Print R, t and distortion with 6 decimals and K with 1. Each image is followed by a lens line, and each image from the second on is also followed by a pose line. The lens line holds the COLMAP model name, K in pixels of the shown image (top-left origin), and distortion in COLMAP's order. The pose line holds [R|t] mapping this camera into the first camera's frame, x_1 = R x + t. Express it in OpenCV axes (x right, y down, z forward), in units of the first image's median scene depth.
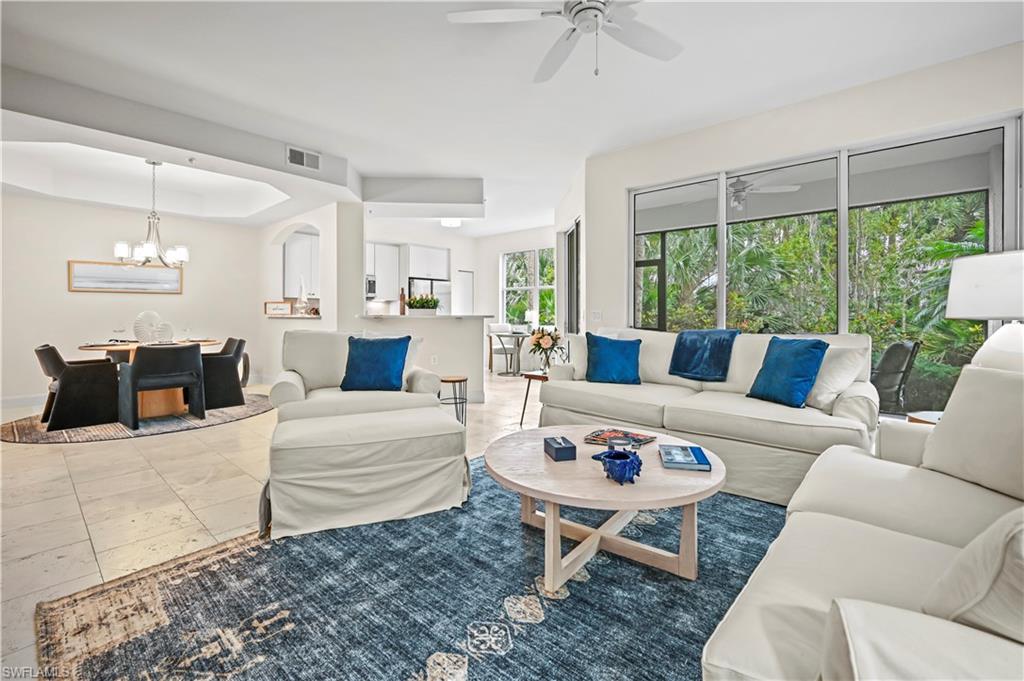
lens RADIAL K [[441.3, 0, 514.9], [0, 441.3, 311.4], [0, 0, 1]] dist [0.002361, -0.001108]
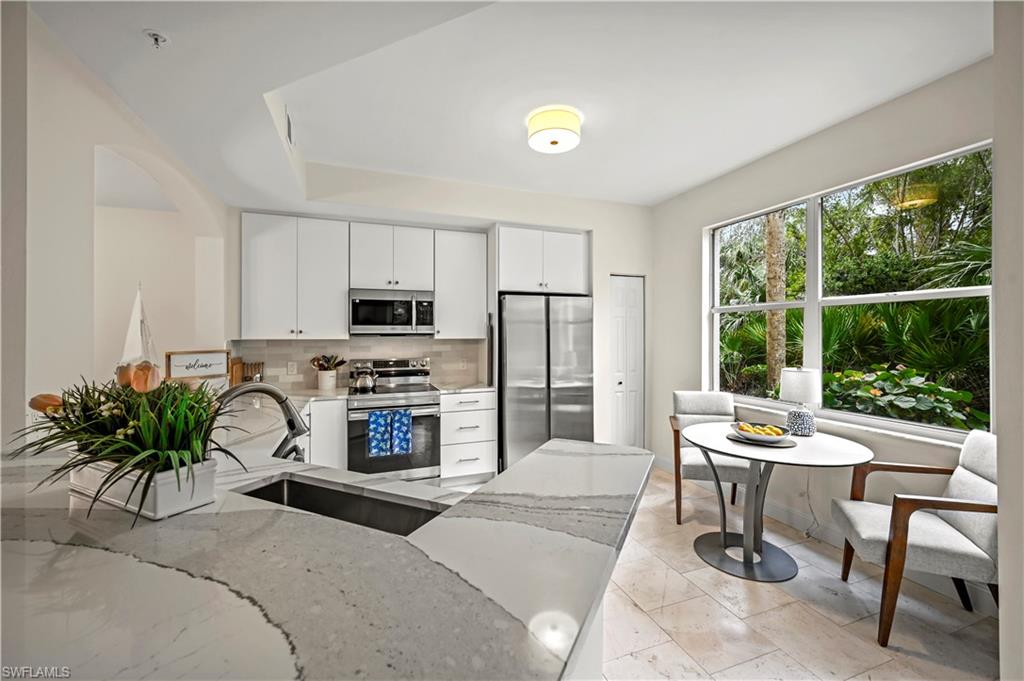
lens RADIAL K [[413.5, 0, 516.2], [0, 413.5, 334.0], [0, 0, 1]] dist [-0.001557, 0.001650]
pose [[0.888169, -0.001385, -0.459514, -0.016941], [0.004235, 0.999978, 0.005171, -0.050664], [0.459497, -0.006539, 0.888155, 0.930021]]
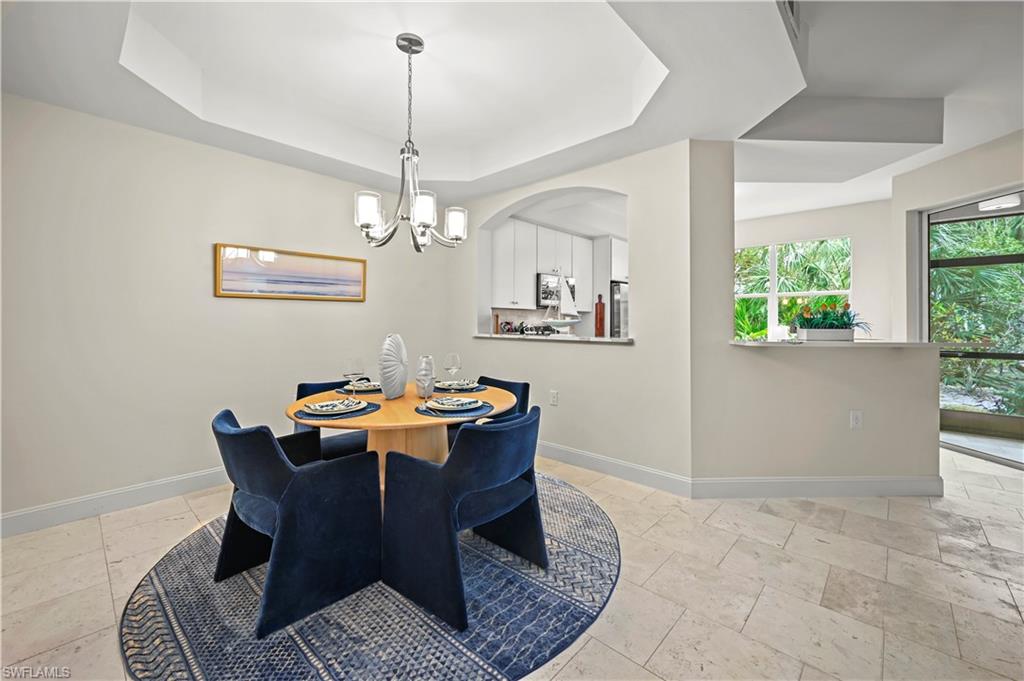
lens RADIAL K [[413.5, 0, 513.6], [0, 413.5, 323.5], [0, 0, 1]] dist [-0.001557, 0.001650]
pose [[0.999741, 0.002843, -0.022585, -0.601830], [-0.002675, 0.999968, 0.007473, -0.014826], [0.022606, -0.007411, 0.999717, 0.462267]]
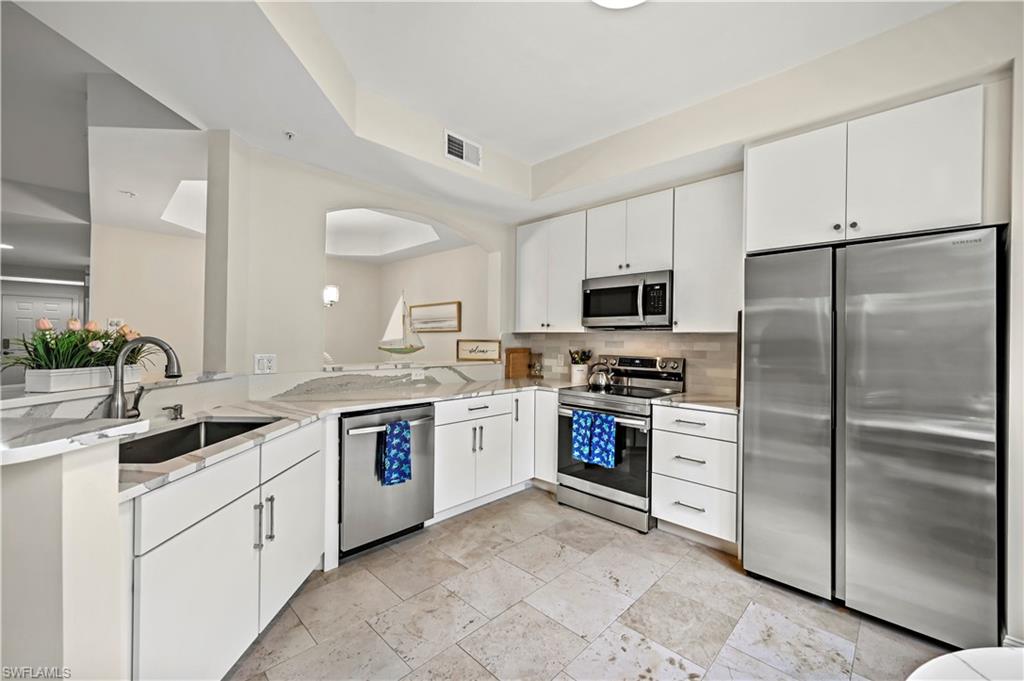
lens RADIAL K [[413.5, 0, 510.9], [0, 413.5, 337.3], [0, 0, 1]] dist [-0.001557, 0.001650]
pose [[-0.049525, -0.004010, -0.998765, 0.080914], [-0.006373, 0.999973, -0.003699, -0.029195], [0.998753, 0.006182, -0.049550, 1.323126]]
